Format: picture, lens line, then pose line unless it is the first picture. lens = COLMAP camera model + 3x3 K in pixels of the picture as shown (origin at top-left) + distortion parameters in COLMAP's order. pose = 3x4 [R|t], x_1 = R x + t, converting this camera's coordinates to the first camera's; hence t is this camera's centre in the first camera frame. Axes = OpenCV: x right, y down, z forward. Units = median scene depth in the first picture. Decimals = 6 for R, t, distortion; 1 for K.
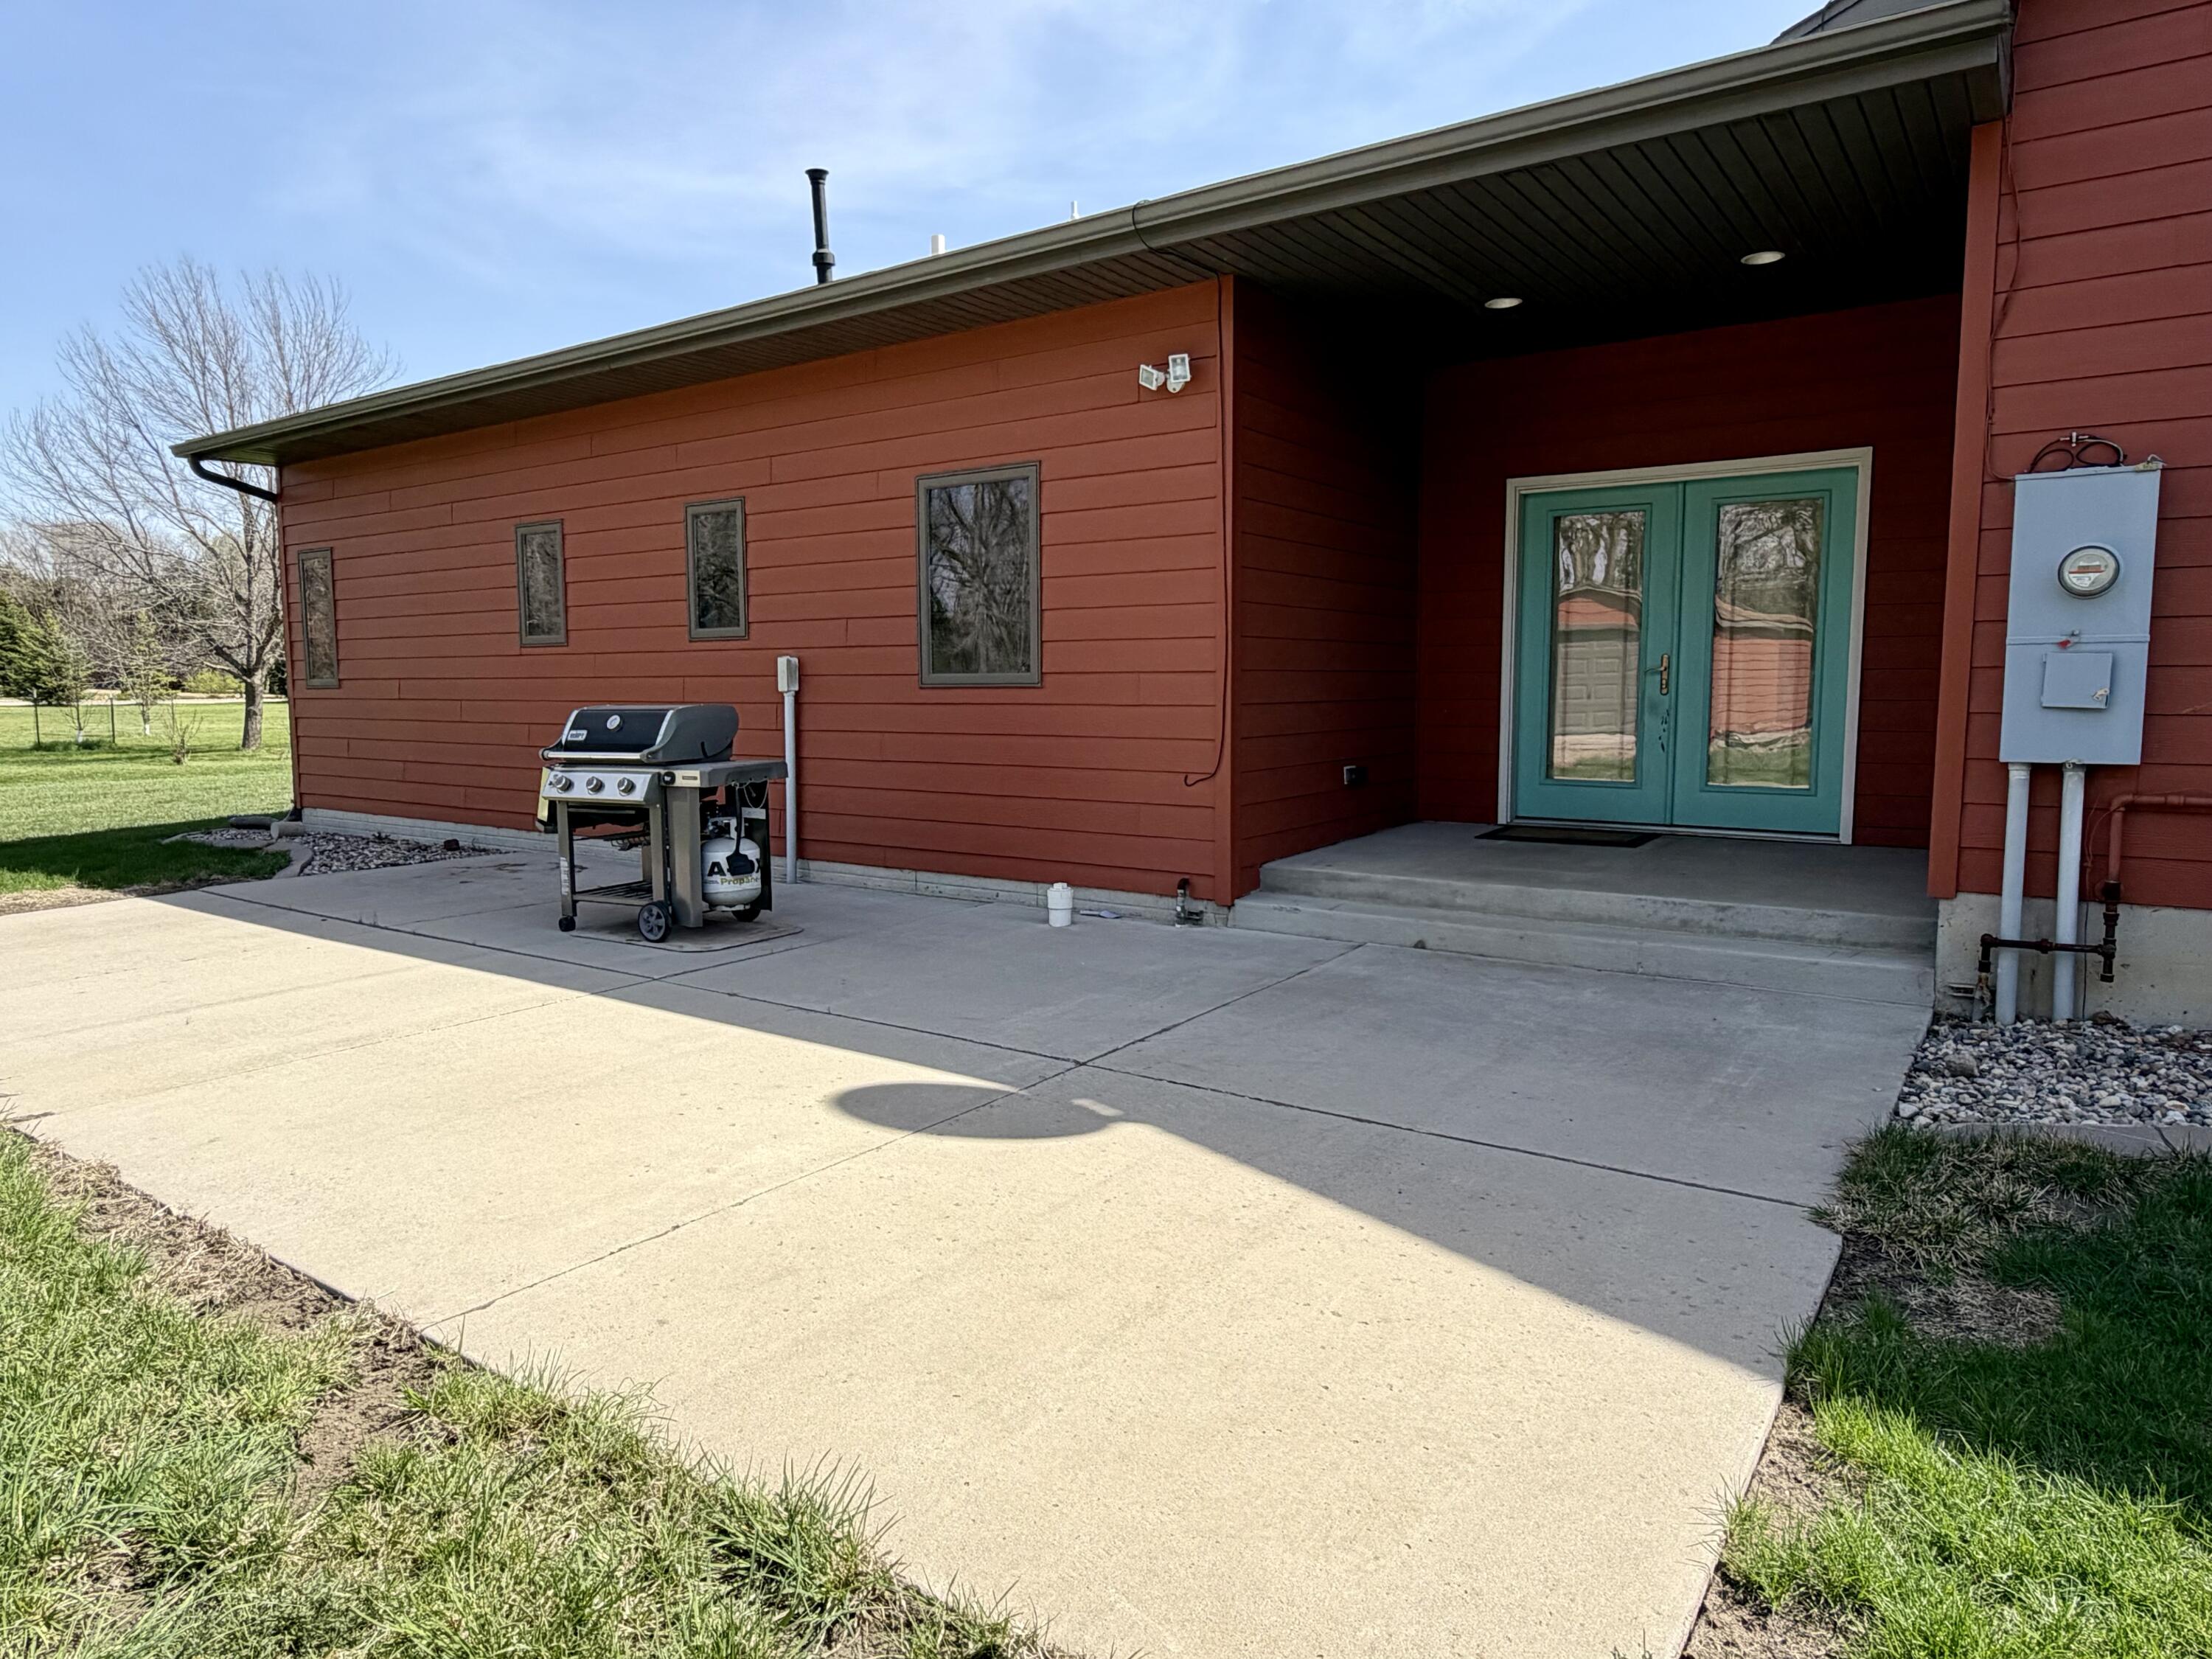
lens RADIAL K [[1367.1, 0, 1113.0], [0, 1367.1, 826.3], [0, 0, 1]] dist [-0.001285, -0.000585]
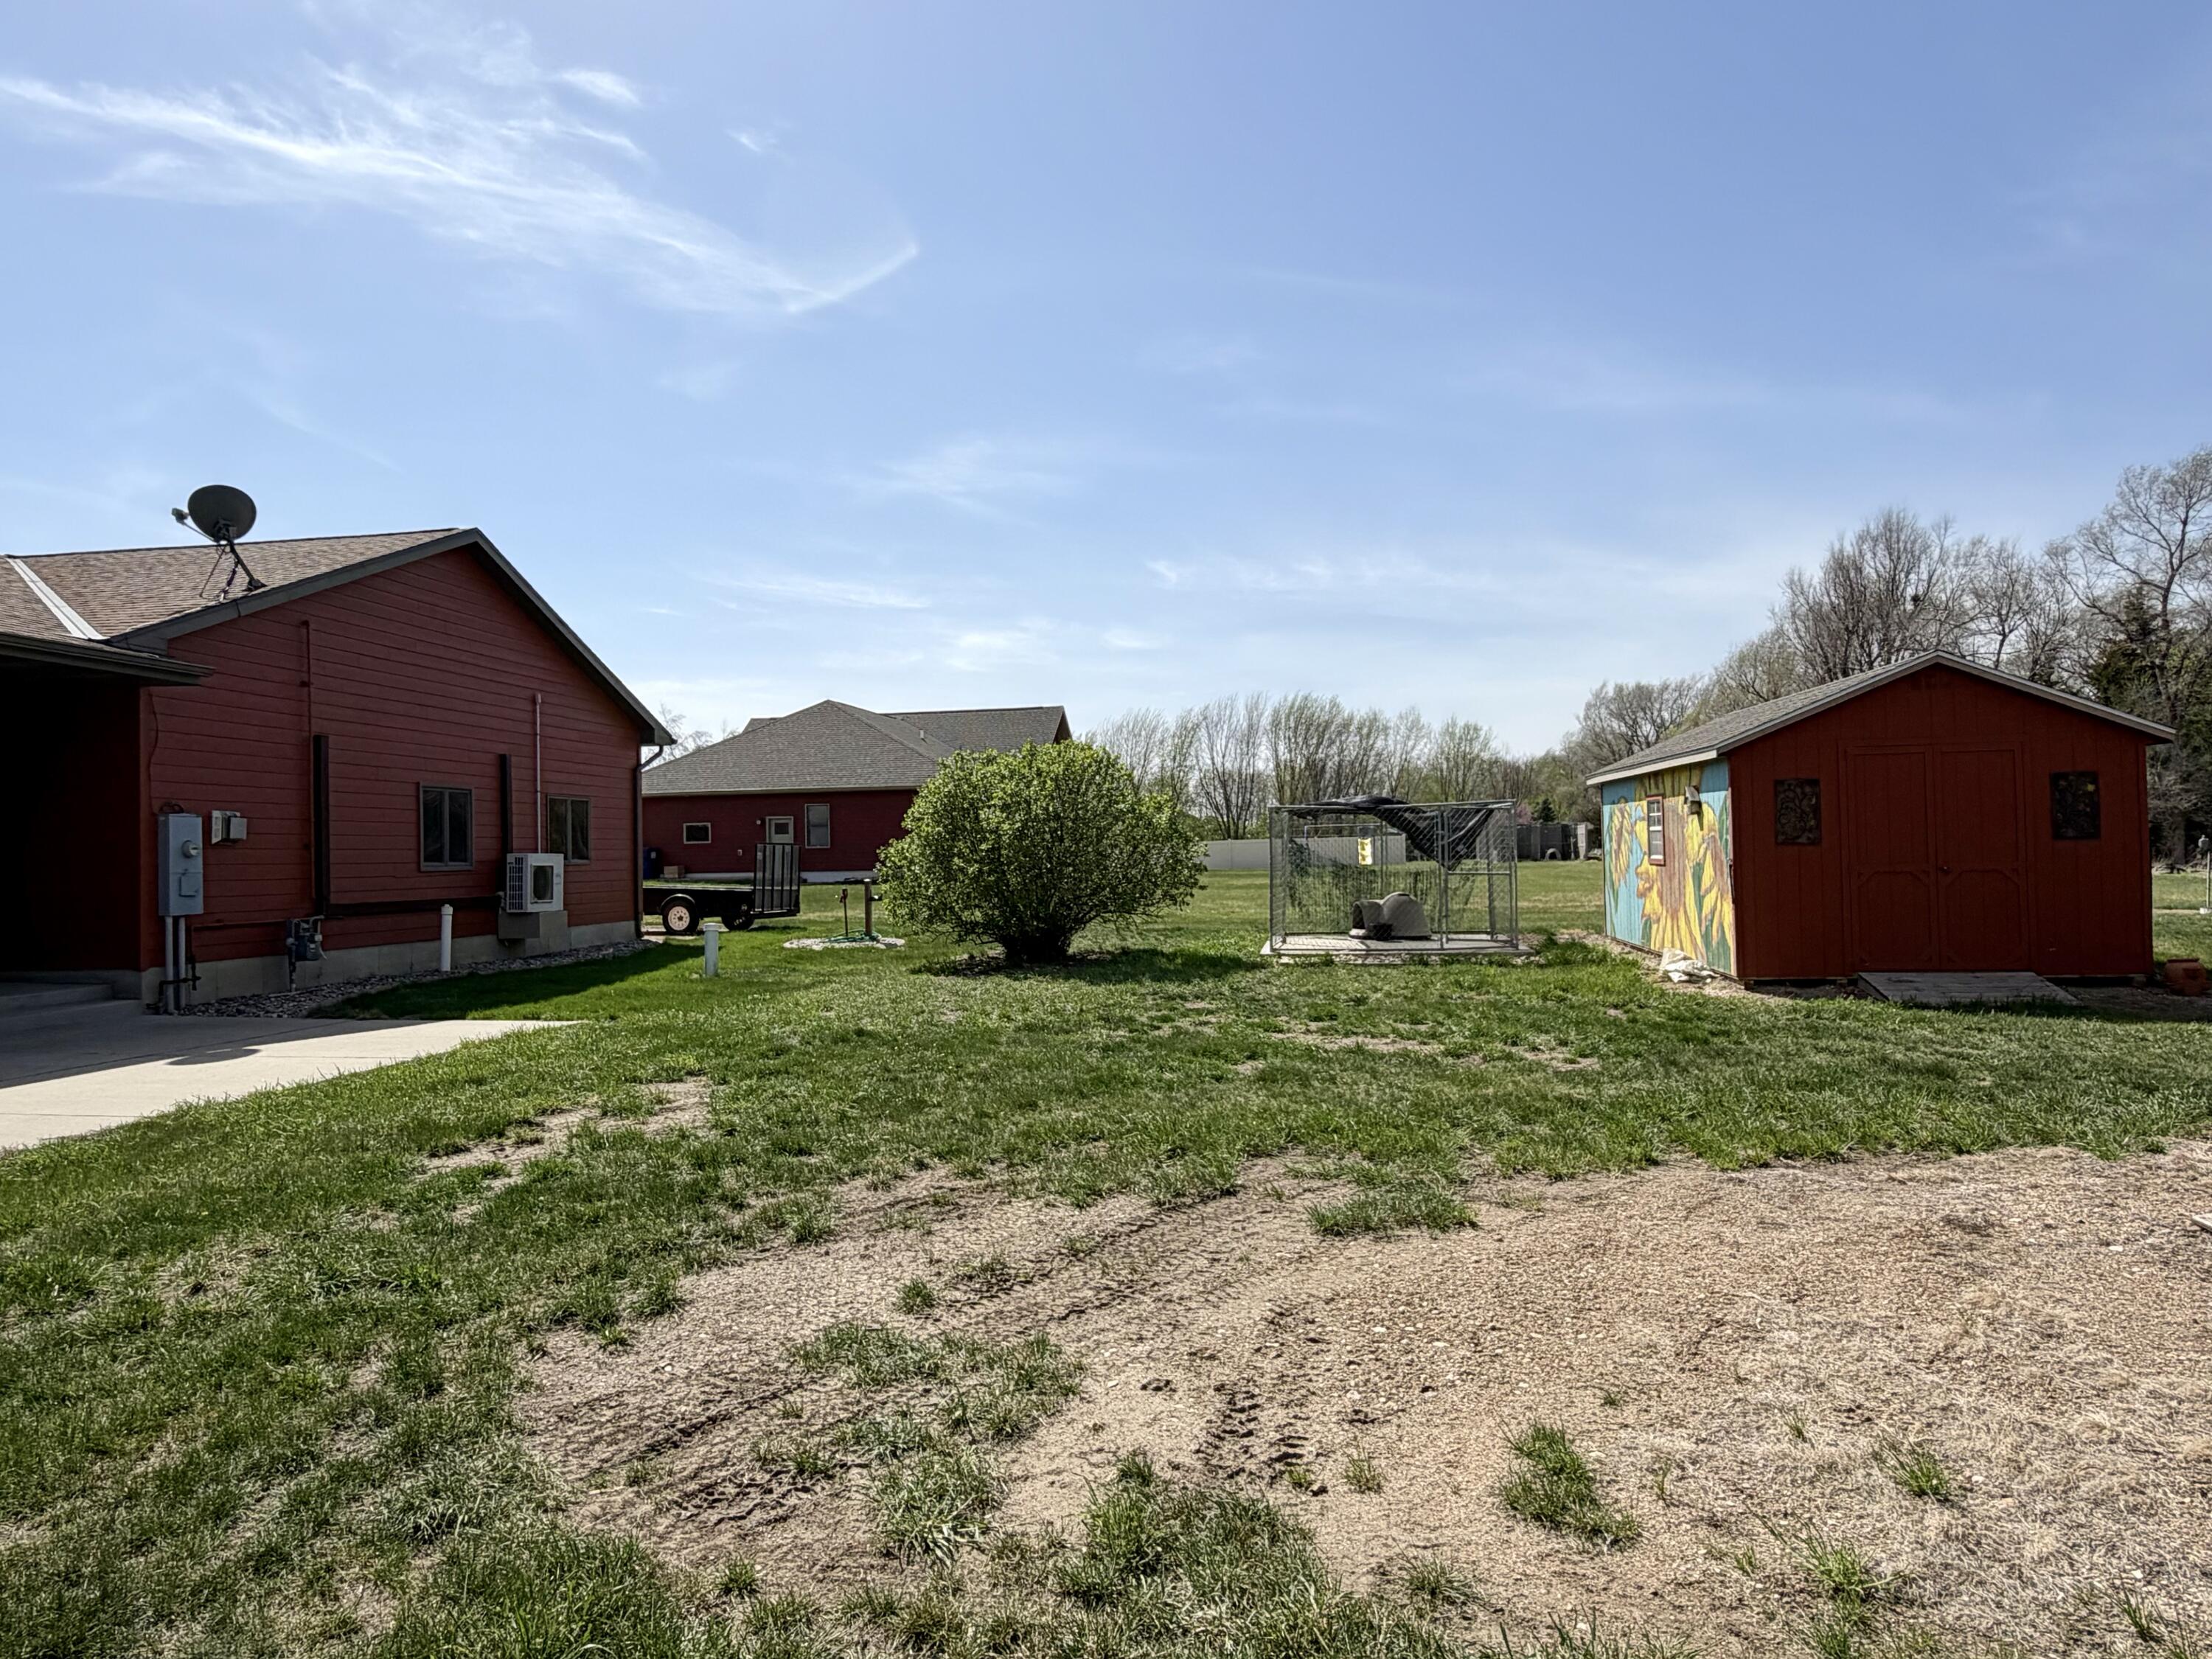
lens RADIAL K [[1367.1, 0, 1113.0], [0, 1367.1, 826.3], [0, 0, 1]] dist [-0.001285, -0.000585]
pose [[-0.446225, 0.034495, 0.894256, -1.825213], [0.119641, 0.992586, 0.021412, -0.039912], [-0.886887, 0.116544, -0.447044, 0.363879]]
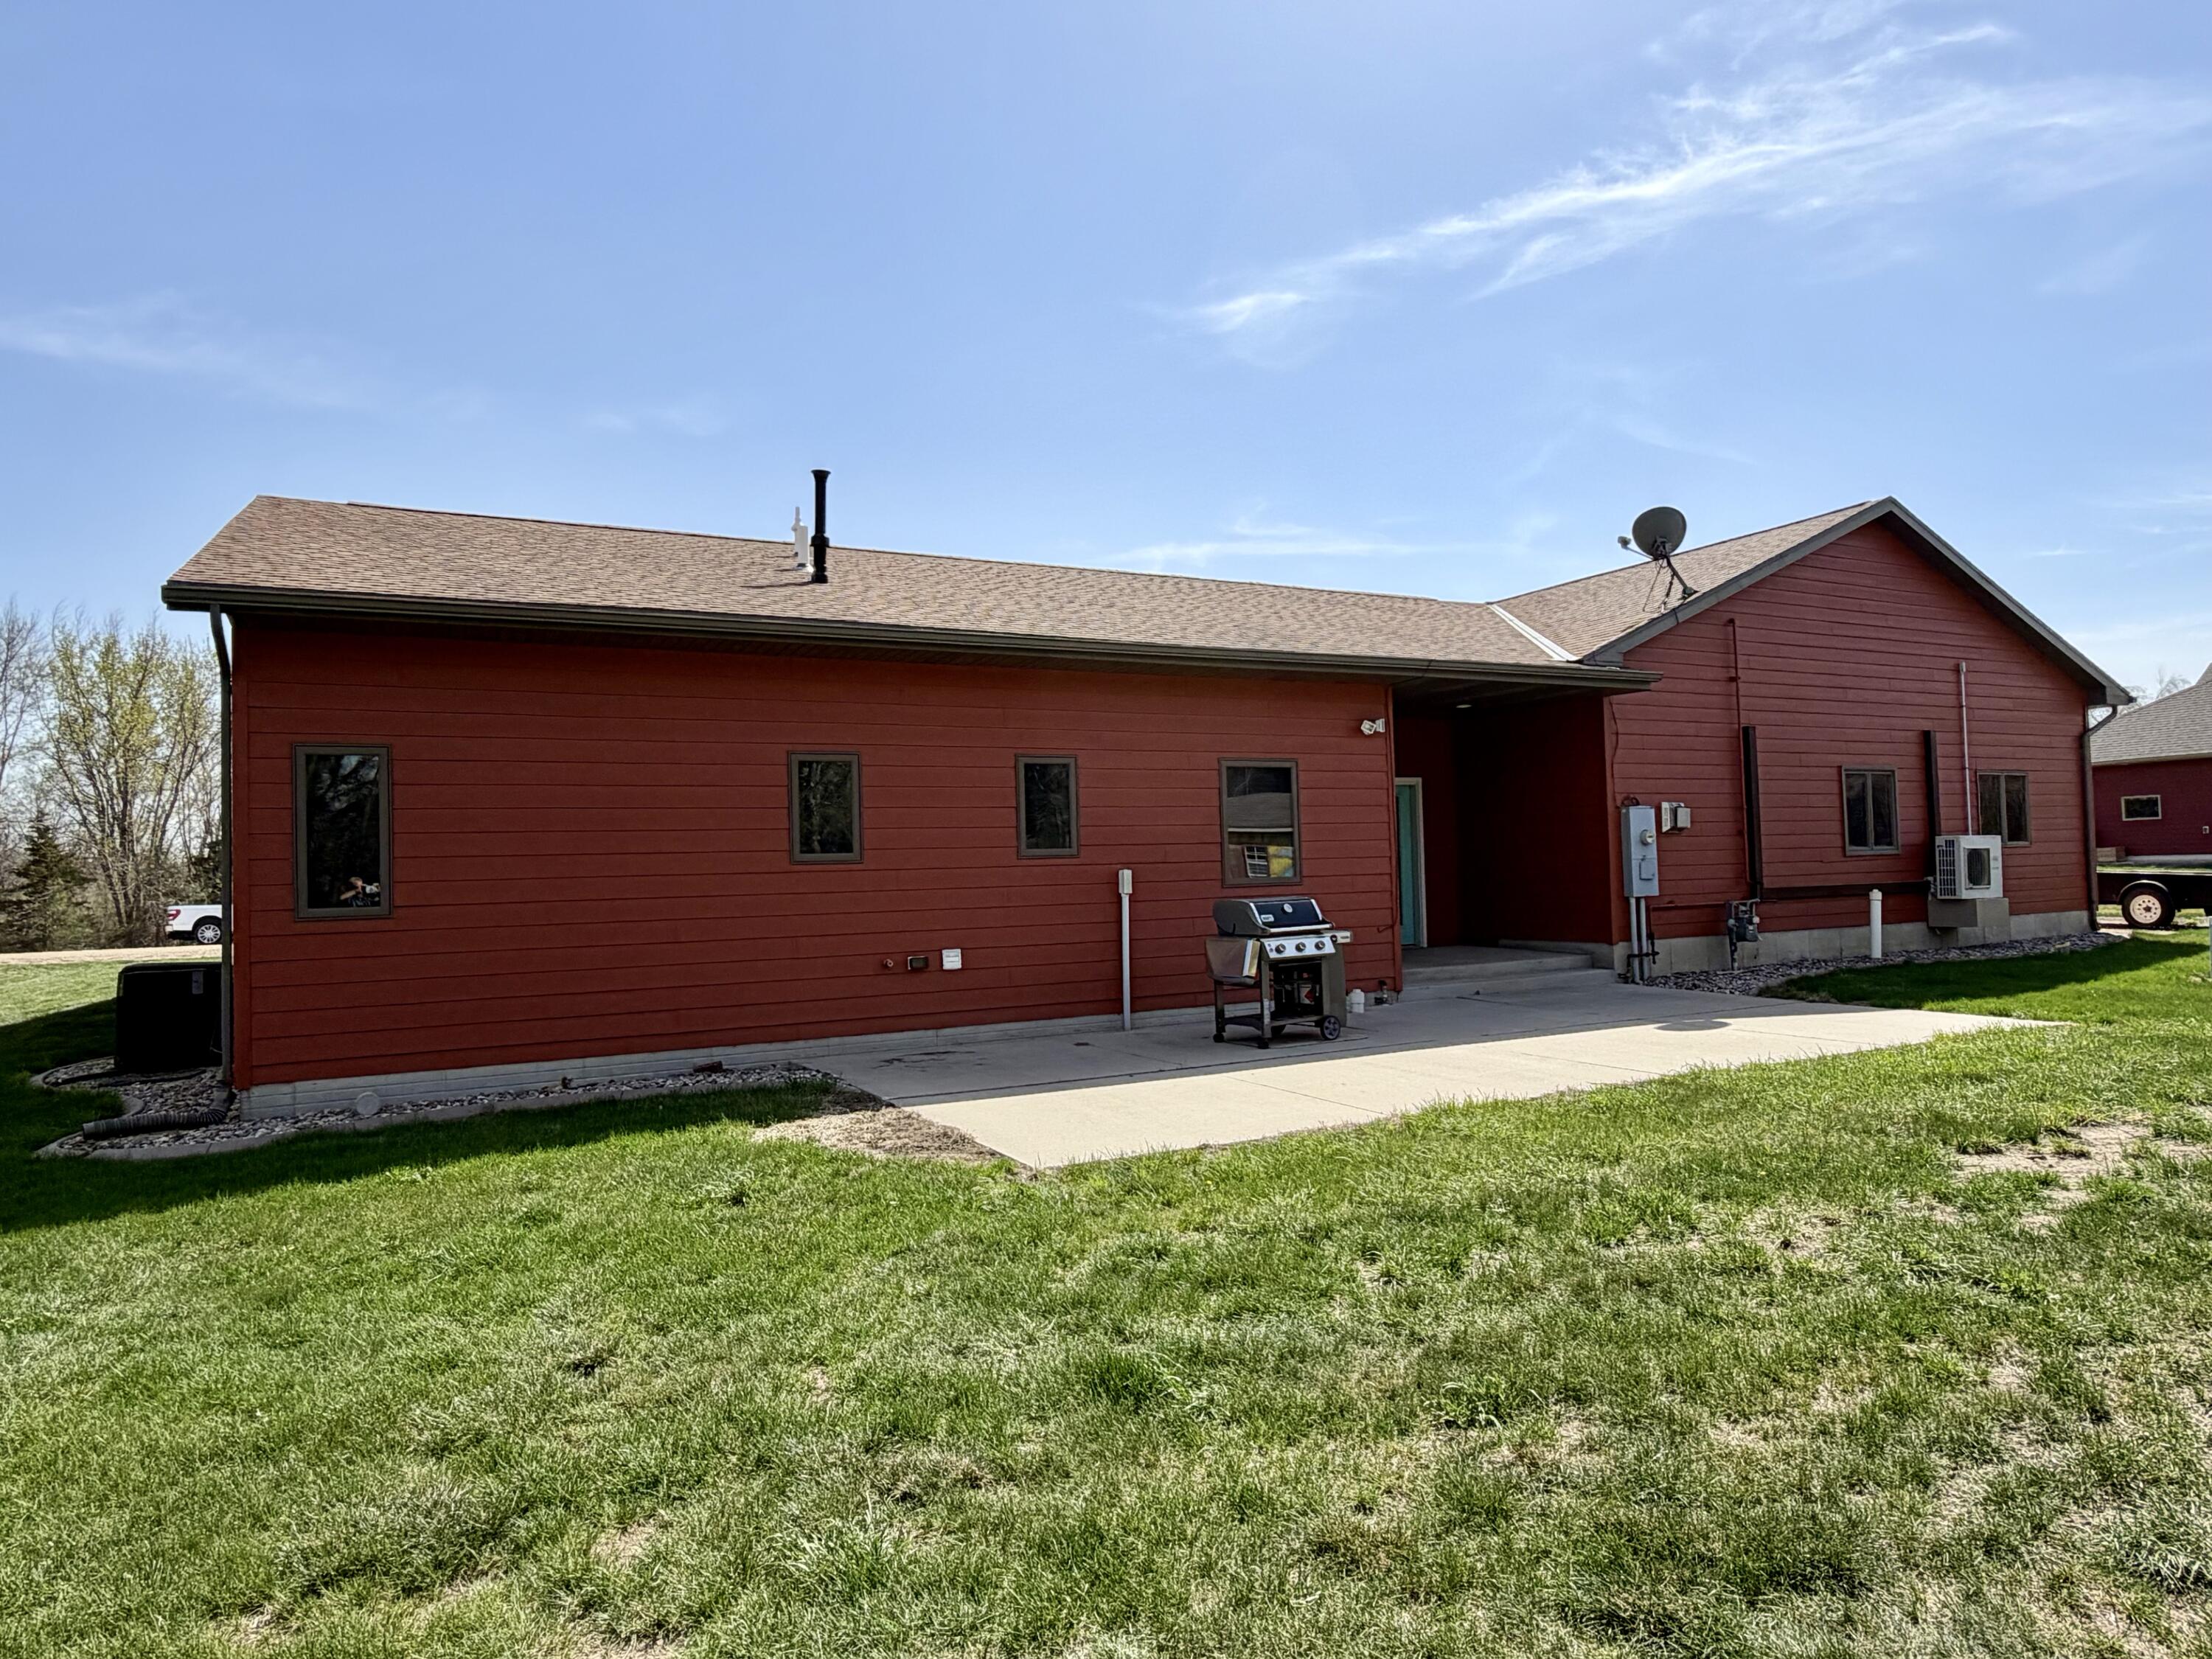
lens RADIAL K [[1364.4, 0, 1108.7], [0, 1364.4, 835.1], [0, 0, 1]] dist [0.001028, 0.000314]
pose [[0.451245, 0.018849, 0.892201, -1.825154], [0.123460, 0.988844, -0.083332, -0.051741], [-0.883819, 0.147755, 0.443884, 0.454497]]
